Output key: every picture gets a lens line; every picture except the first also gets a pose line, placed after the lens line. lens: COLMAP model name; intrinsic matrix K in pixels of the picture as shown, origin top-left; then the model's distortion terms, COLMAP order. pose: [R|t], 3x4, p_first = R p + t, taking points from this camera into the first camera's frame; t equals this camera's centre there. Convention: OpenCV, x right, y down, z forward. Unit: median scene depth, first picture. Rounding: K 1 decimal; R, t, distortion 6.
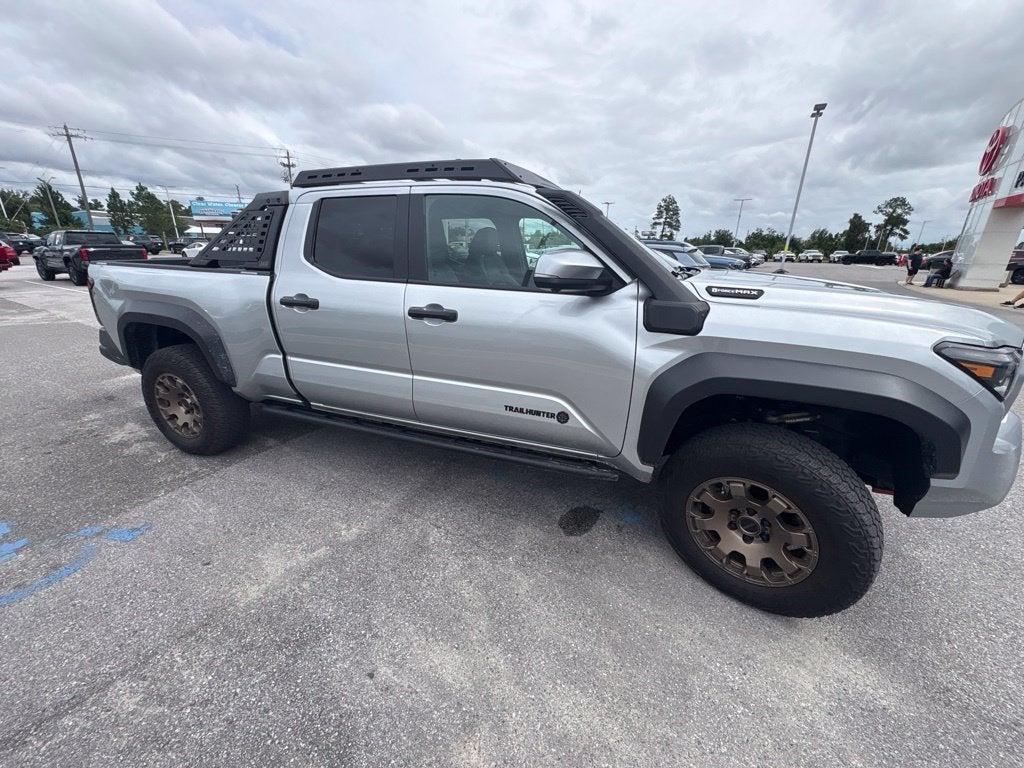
lens RADIAL K [[406.7, 0, 510.2], [0, 406.7, 389.6], [0, 0, 1]] dist [0.001193, -0.000427]
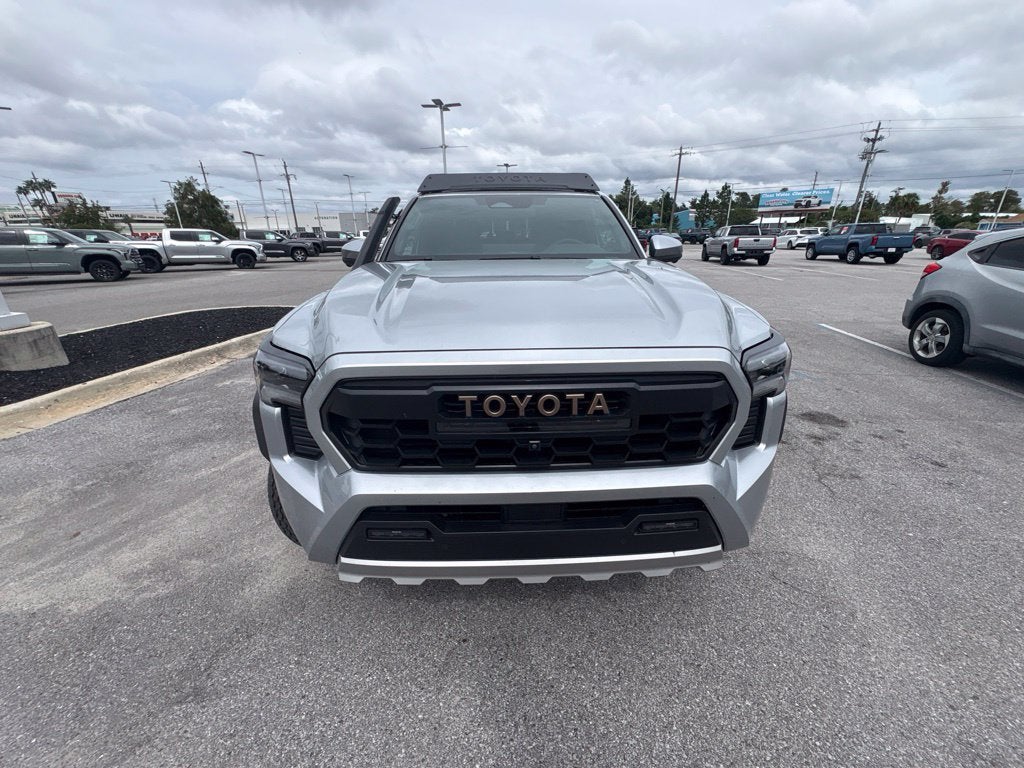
lens RADIAL K [[406.7, 0, 511.0], [0, 406.7, 384.5], [0, 0, 1]] dist [0.001193, -0.000427]
pose [[0.387658, 0.300215, -0.871546, 1.221579], [-0.289061, 0.937381, 0.194321, -0.190358], [0.875309, 0.176600, 0.450164, 0.582081]]
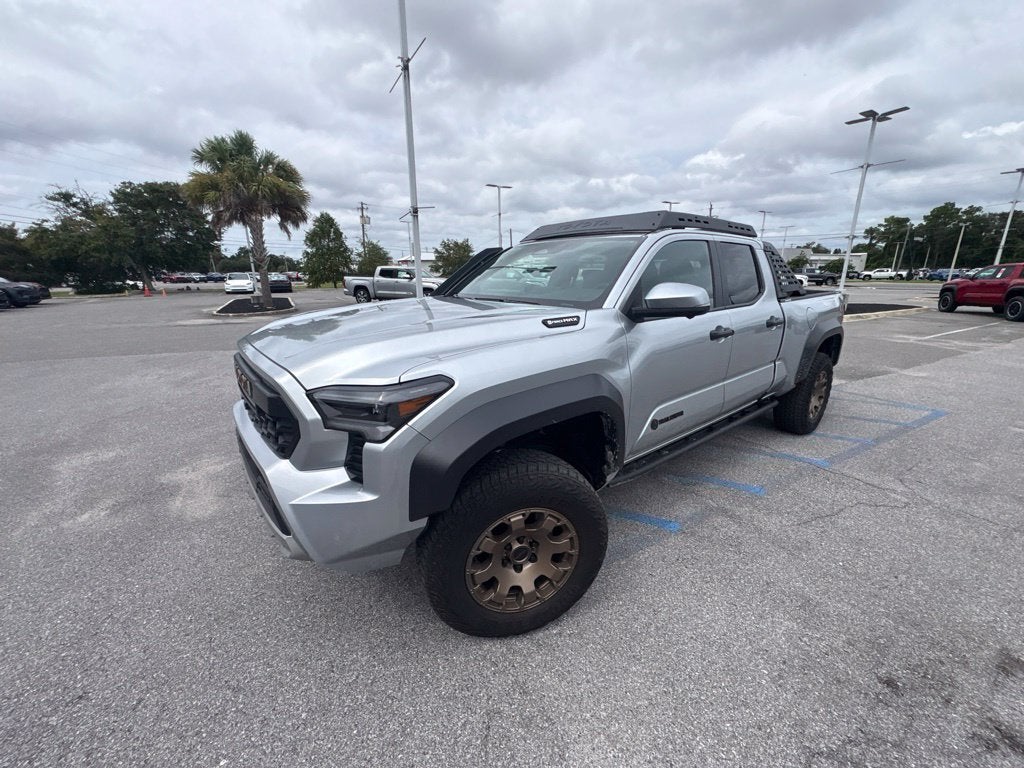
lens RADIAL K [[406.7, 0, 511.5], [0, 406.7, 386.6], [0, 0, 1]] dist [0.001193, -0.000427]
pose [[-0.495749, 0.217609, -0.840761, 1.235229], [-0.292134, 0.869900, 0.397405, -0.495123], [0.817857, 0.442628, -0.367681, 1.422786]]
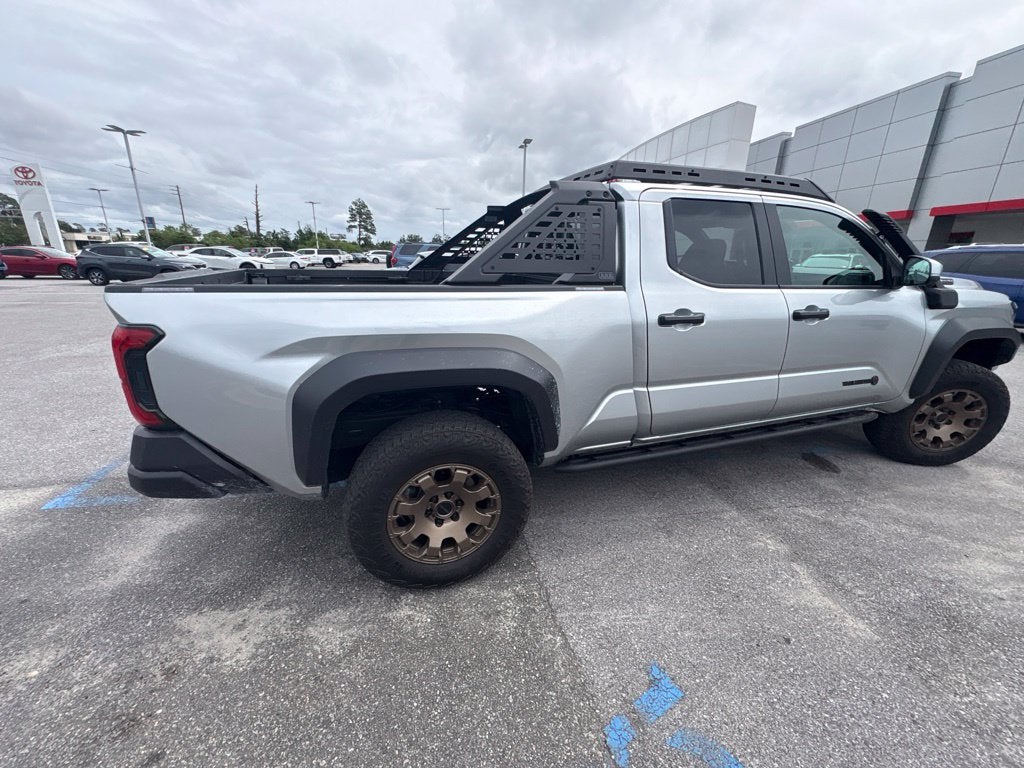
lens RADIAL K [[406.7, 0, 512.0], [0, 406.7, 392.8], [0, 0, 1]] dist [0.001193, -0.000427]
pose [[0.763625, -0.210760, 0.610292, -1.224675], [0.210337, 0.974864, 0.073480, -0.184514], [-0.610438, 0.072256, 0.788761, 0.513763]]
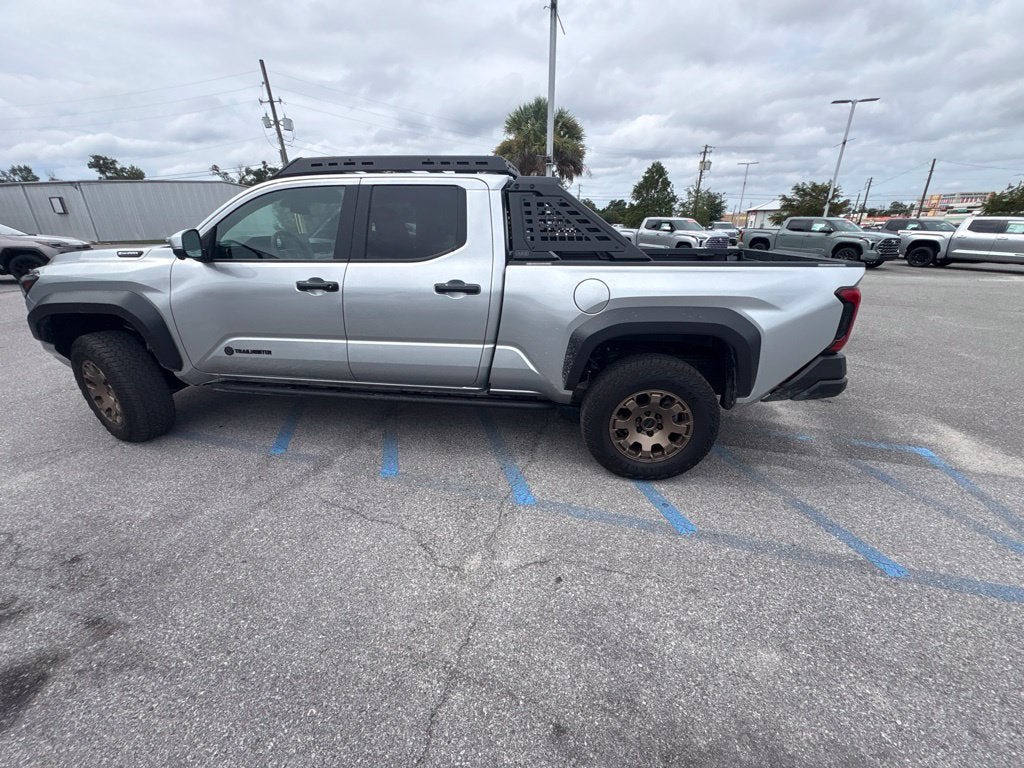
lens RADIAL K [[406.7, 0, 510.7], [0, 406.7, 387.2], [0, 0, 1]] dist [0.001193, -0.000427]
pose [[-0.968777, 0.071362, -0.237443, -0.105013], [-0.101647, 0.759184, 0.642890, -0.853327], [0.226141, 0.646952, -0.728226, 2.397868]]
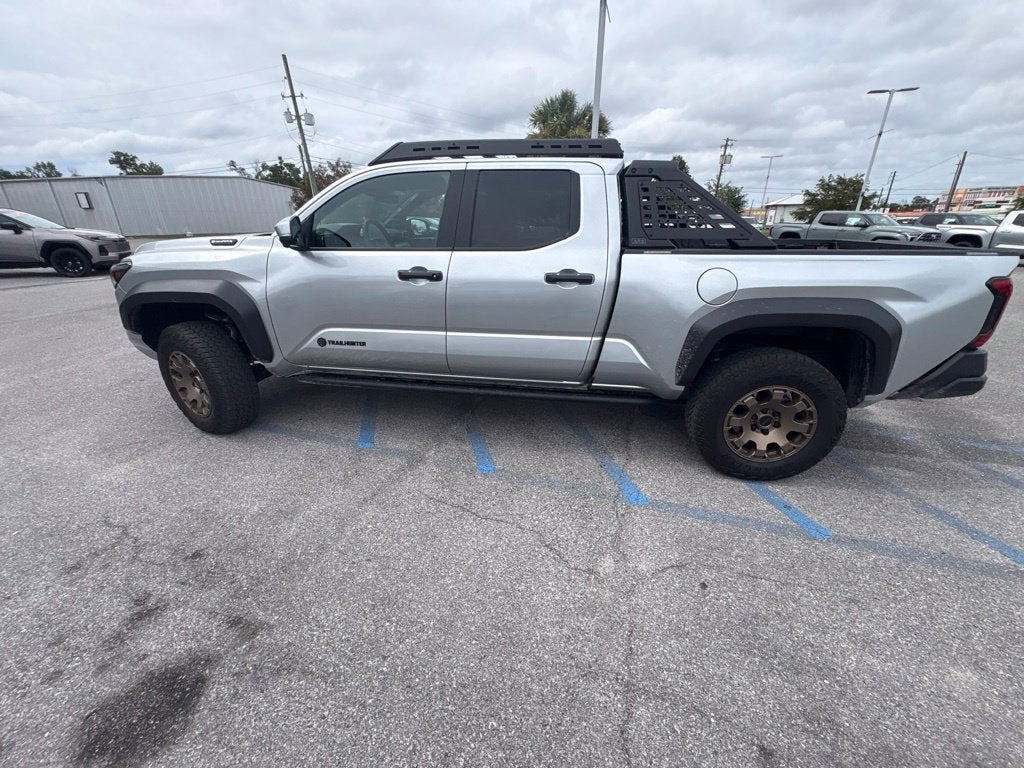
lens RADIAL K [[406.7, 0, 510.9], [0, 406.7, 386.4], [0, 0, 1]] dist [0.001193, -0.000427]
pose [[-0.974452, 0.064441, -0.215154, 0.111372], [-0.093860, 0.753453, 0.650768, -0.801503], [0.204044, 0.654336, -0.728155, 2.321963]]
